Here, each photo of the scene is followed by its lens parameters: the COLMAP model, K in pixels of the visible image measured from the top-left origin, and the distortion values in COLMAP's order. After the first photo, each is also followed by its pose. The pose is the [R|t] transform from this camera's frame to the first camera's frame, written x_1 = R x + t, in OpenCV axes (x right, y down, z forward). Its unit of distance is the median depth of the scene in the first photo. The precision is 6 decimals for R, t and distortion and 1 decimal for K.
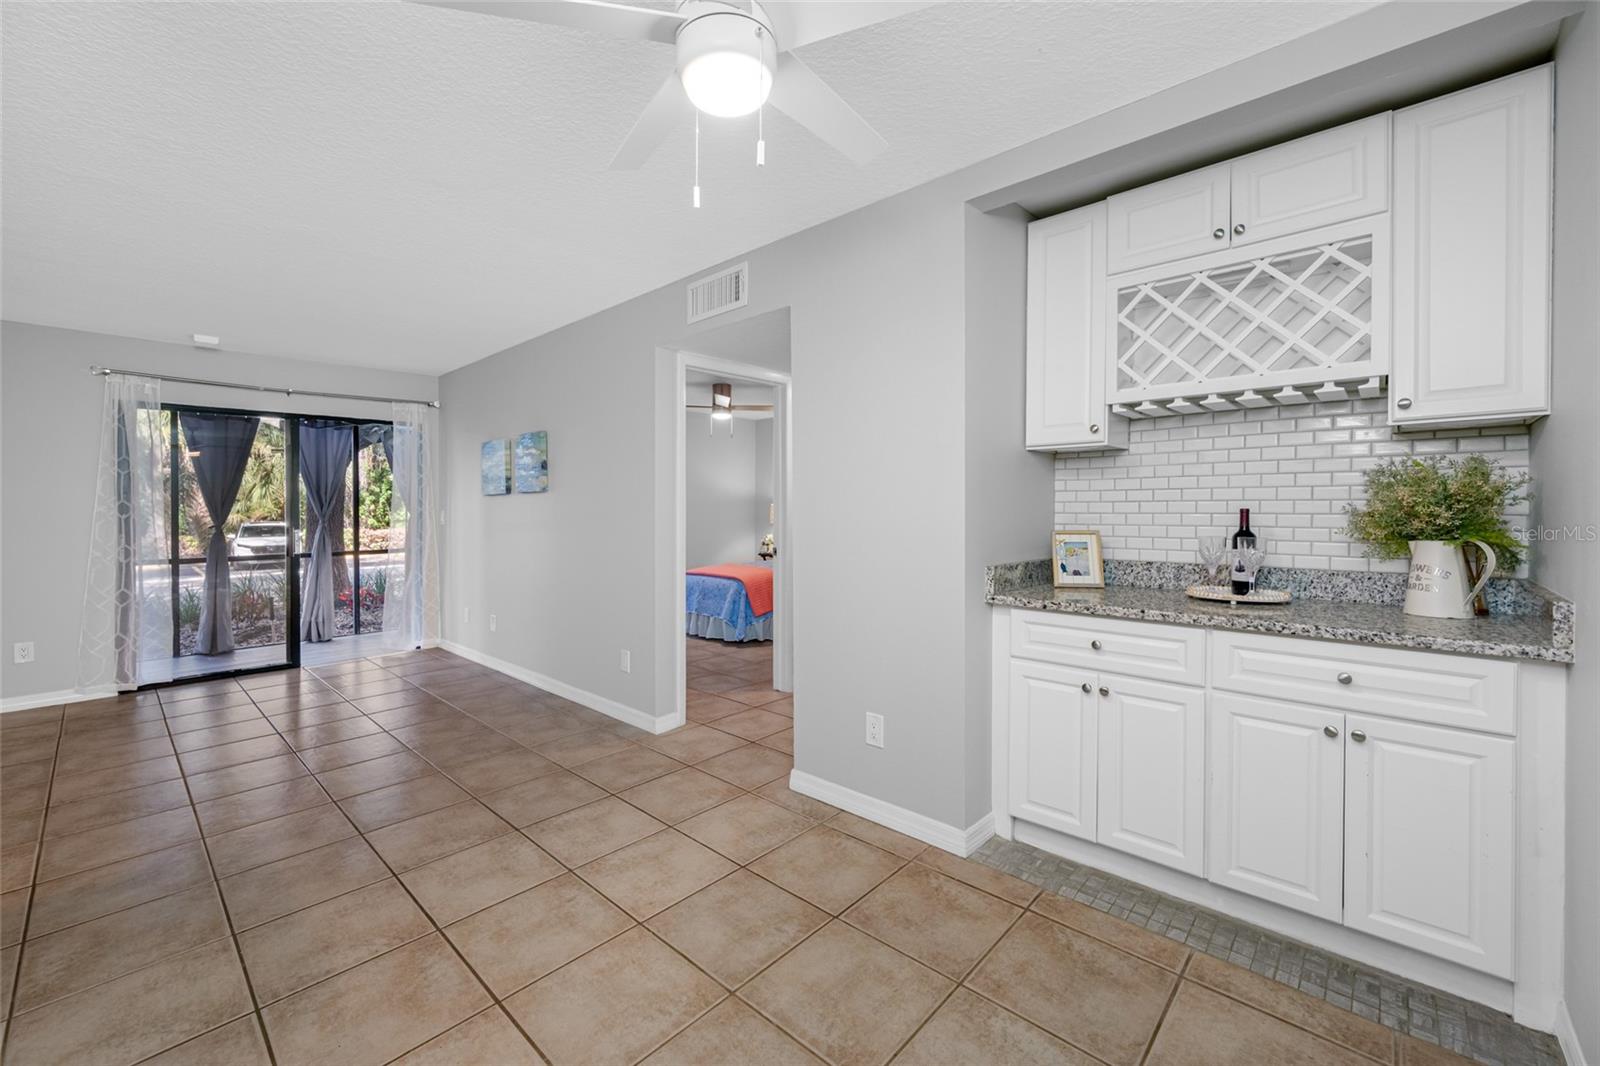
lens RADIAL K [[643.0, 0, 806.9], [0, 643.0, 507.0], [0, 0, 1]] dist [0.000514, -0.000023]
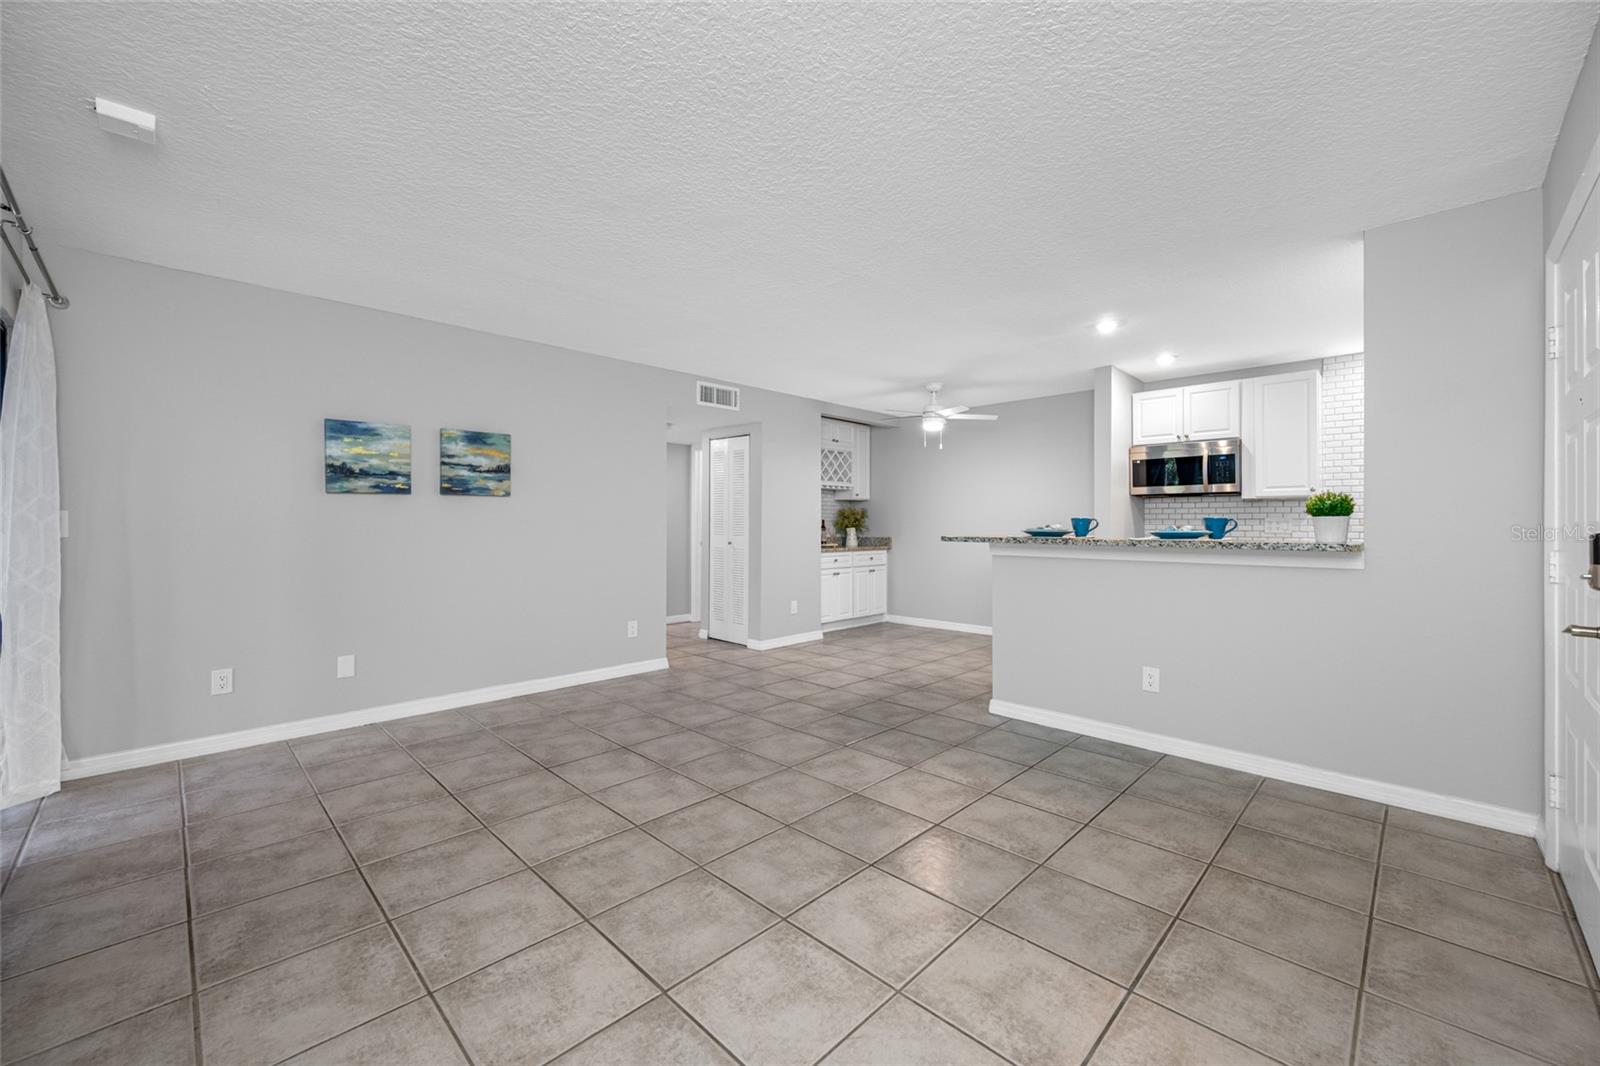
lens RADIAL K [[628.6, 0, 793.9], [0, 628.6, 520.8], [0, 0, 1]] dist [0.000042, -0.000017]
pose [[0.041507, 0.013643, 0.999045, -2.624353], [0.002136, 0.999903, -0.013744, 0.054194], [-0.999136, 0.002705, 0.041474, 1.017606]]
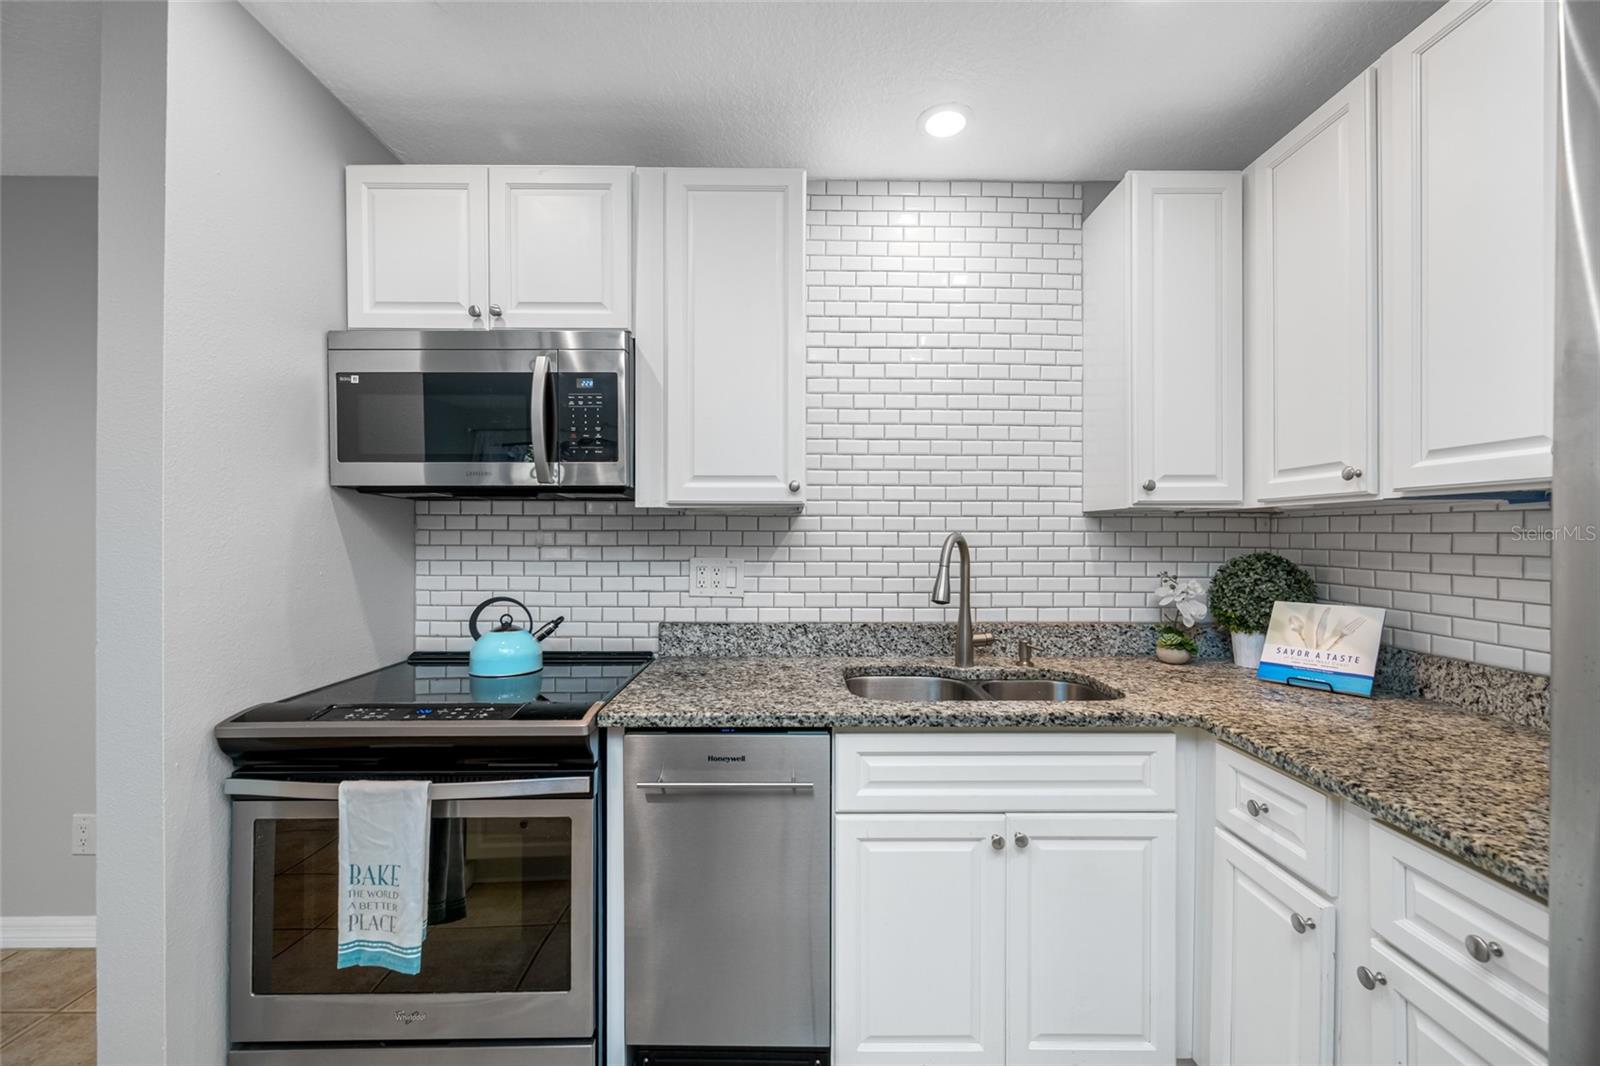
lens RADIAL K [[664.3, 0, 789.8], [0, 664.3, 537.5], [0, 0, 1]] dist [-0.000305, -0.000040]
pose [[-0.677881, 0.007926, 0.735129, -1.115314], [0.008537, 0.999959, -0.002909, -0.009061], [-0.735122, 0.004304, -0.677921, -0.024970]]
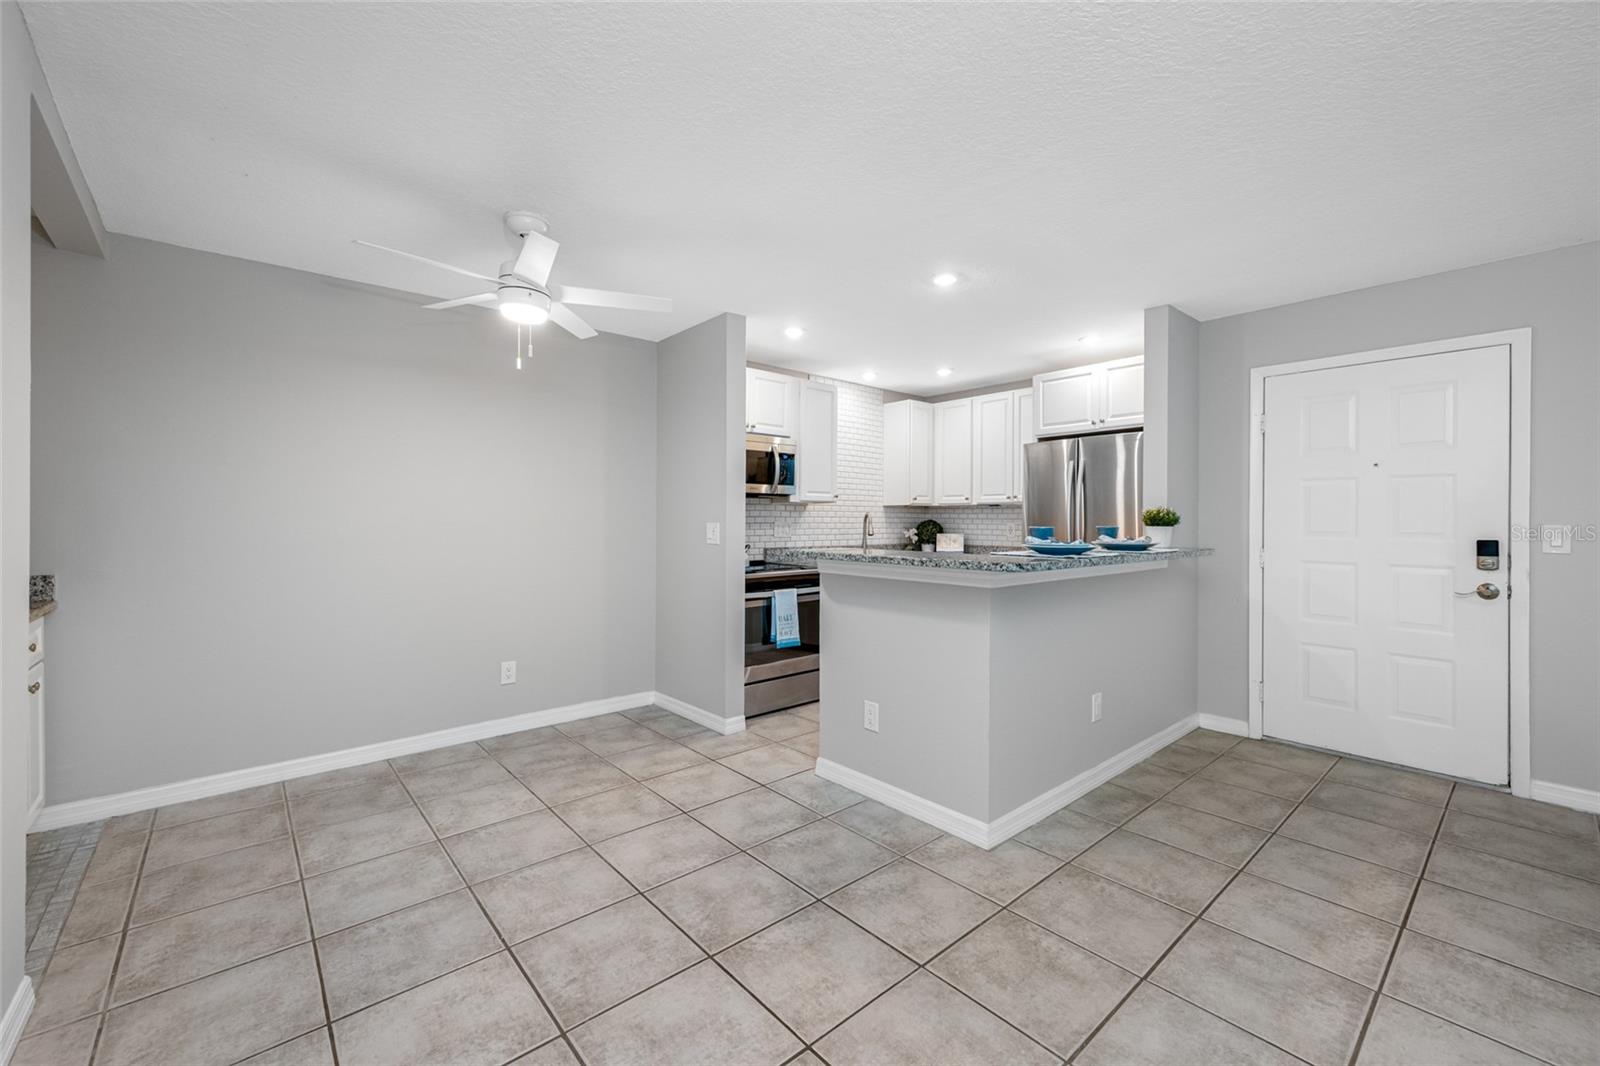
lens RADIAL K [[642.7, 0, 825.3], [0, 642.7, 521.9], [0, 0, 1]] dist [-0.000543, -0.000180]
pose [[-0.995827, 0.005211, 0.091109, -0.708942], [0.005771, 0.999966, 0.005877, 0.005217], [-0.091075, 0.006378, -0.995824, 1.644164]]
